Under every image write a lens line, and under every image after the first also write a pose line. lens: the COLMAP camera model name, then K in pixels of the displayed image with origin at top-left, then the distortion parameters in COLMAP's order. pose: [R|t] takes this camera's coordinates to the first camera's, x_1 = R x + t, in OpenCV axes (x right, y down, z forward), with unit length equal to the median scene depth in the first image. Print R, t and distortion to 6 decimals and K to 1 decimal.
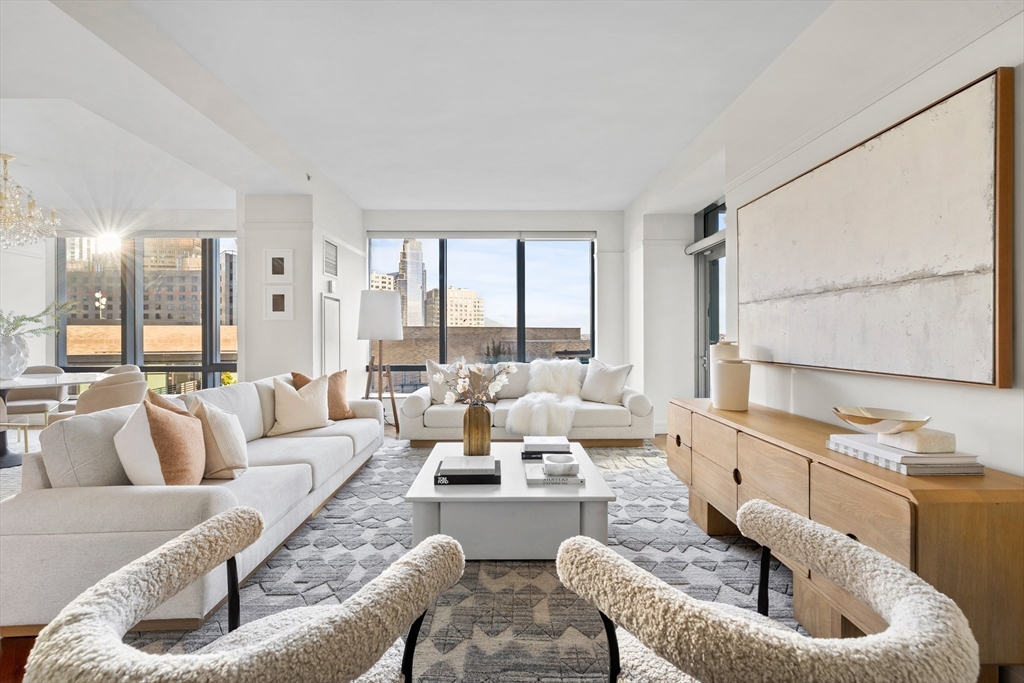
lens RADIAL K [[434.9, 0, 508.6], [0, 434.9, 333.6], [0, 0, 1]] dist [0.003493, 0.000081]
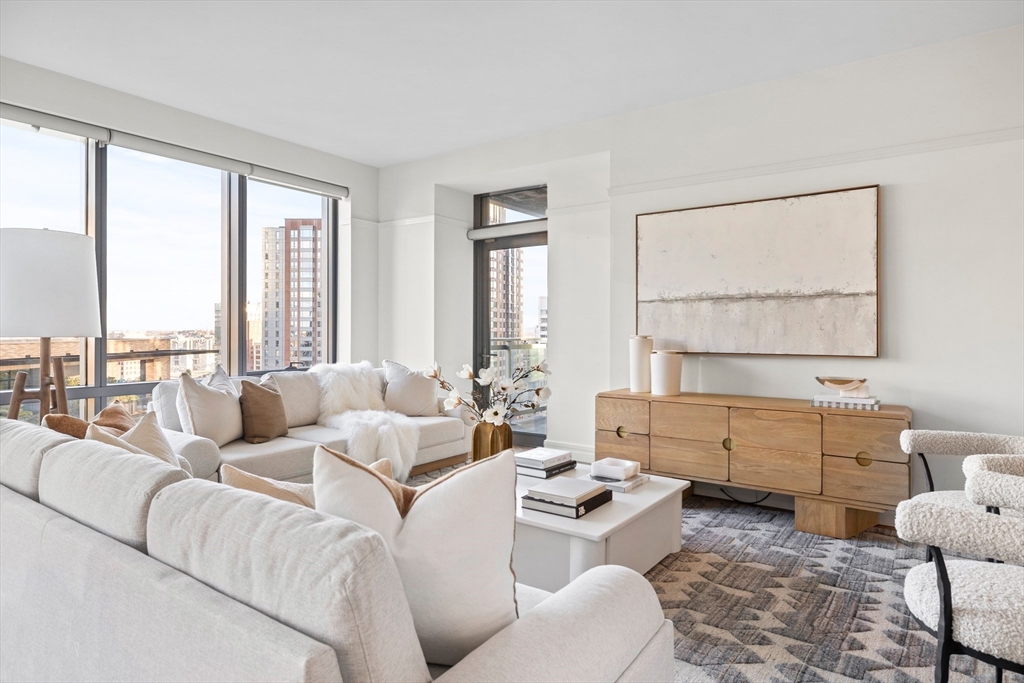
lens RADIAL K [[596.3, 0, 505.6], [0, 596.3, 333.4], [0, 0, 1]] dist [-0.002969, 0.001083]
pose [[0.587638, 0.001400, 0.809123, -1.274542], [-0.005697, 0.999981, 0.002407, 0.014821], [-0.809104, -0.006025, 0.587634, 0.550658]]
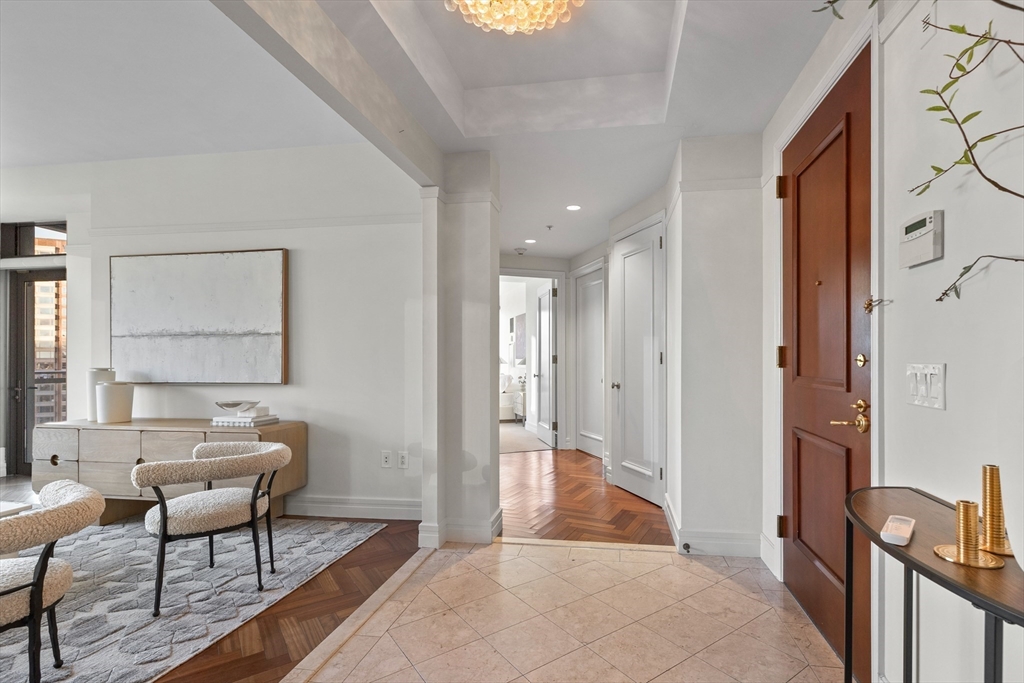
lens RADIAL K [[493.9, 0, 558.9], [0, 493.9, 358.2], [0, 0, 1]] dist [0.000770, 0.001411]
pose [[0.167960, 0.004364, 0.985784, -0.862856], [-0.000728, 0.999990, -0.004302, -0.005625], [-0.985794, 0.000005, 0.167962, -0.625877]]
